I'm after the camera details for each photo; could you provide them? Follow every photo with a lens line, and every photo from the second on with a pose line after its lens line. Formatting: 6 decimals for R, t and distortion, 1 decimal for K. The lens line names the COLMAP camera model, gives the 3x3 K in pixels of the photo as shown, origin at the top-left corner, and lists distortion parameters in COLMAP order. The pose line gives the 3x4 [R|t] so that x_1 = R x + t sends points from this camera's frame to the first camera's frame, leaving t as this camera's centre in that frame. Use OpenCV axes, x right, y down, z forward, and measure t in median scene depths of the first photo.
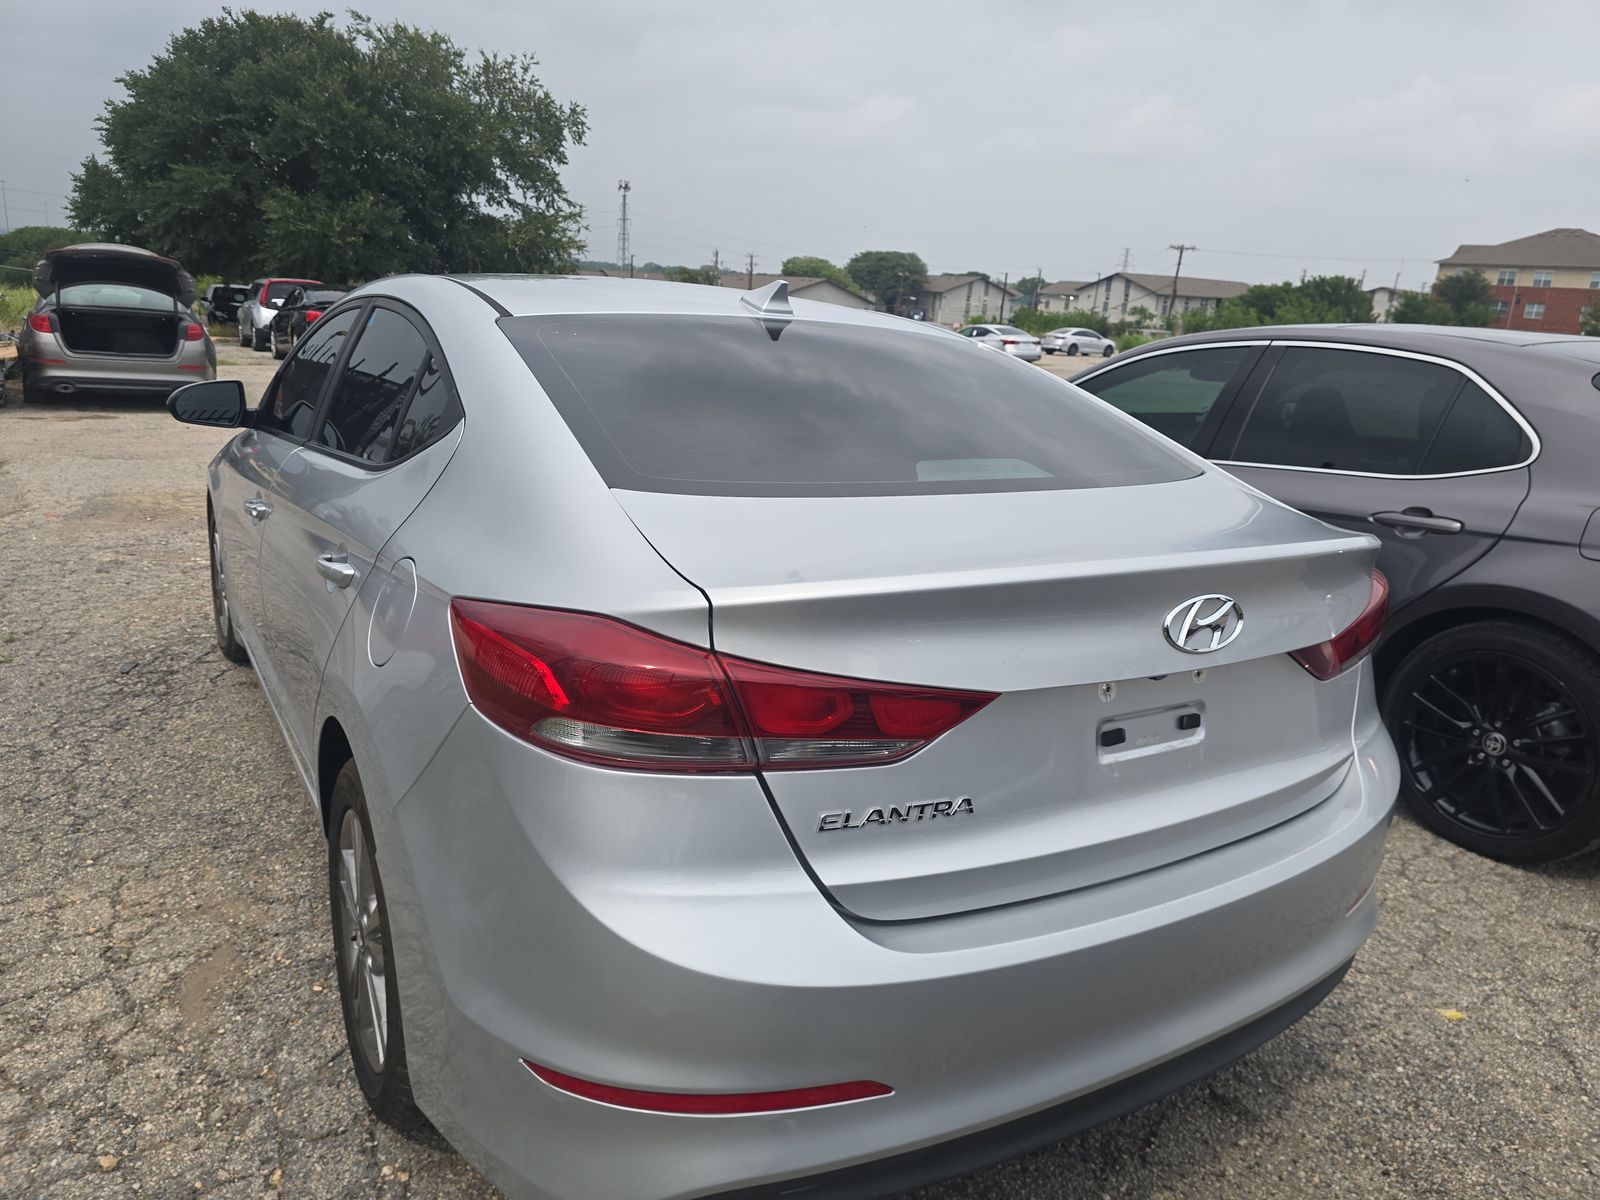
lens RADIAL K [[1122.9, 0, 742.0], [0, 1122.9, 606.6], [0, 0, 1]] dist [0.047252, -0.055145]
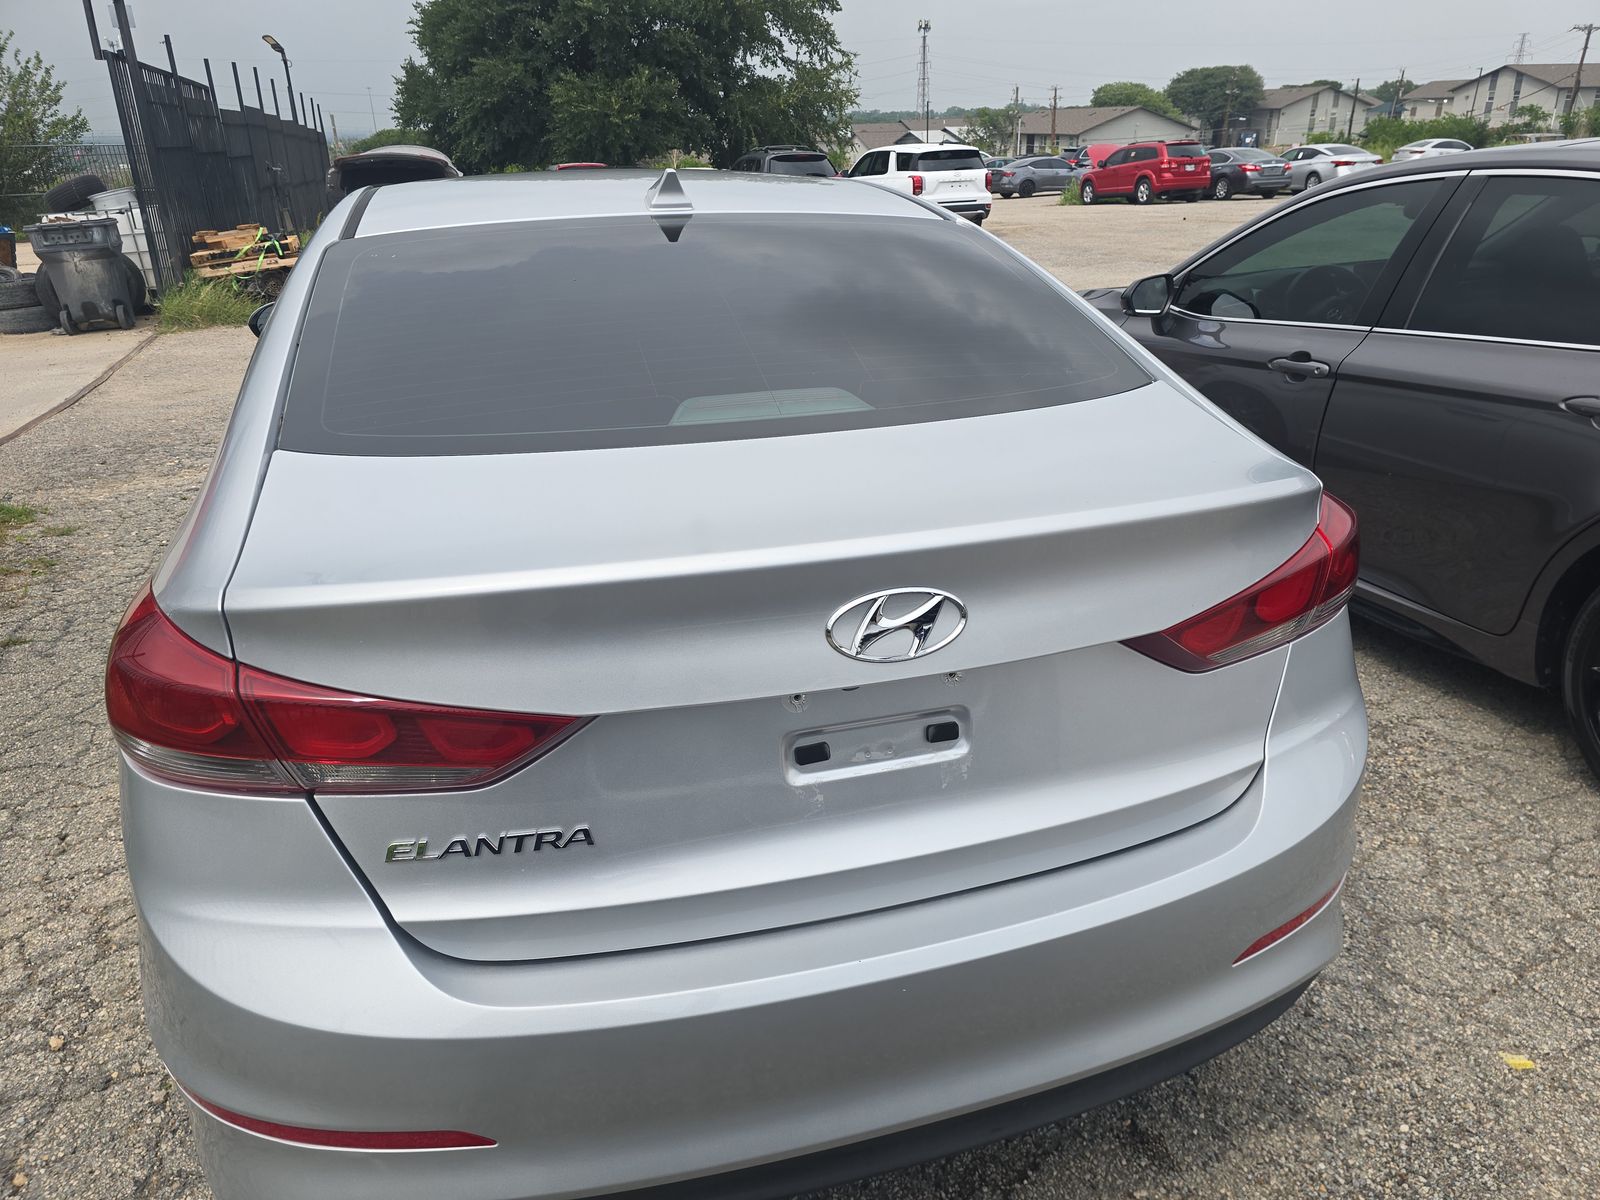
lens RADIAL K [[1086.3, 0, 809.7], [0, 1086.3, 589.6], [0, 0, 1]] dist [0.048067, -0.050479]
pose [[0.960975, 0.023620, -0.275625, 0.096494], [0.010221, 0.992636, 0.120702, -0.017280], [0.276447, -0.118809, 0.953657, 0.047494]]
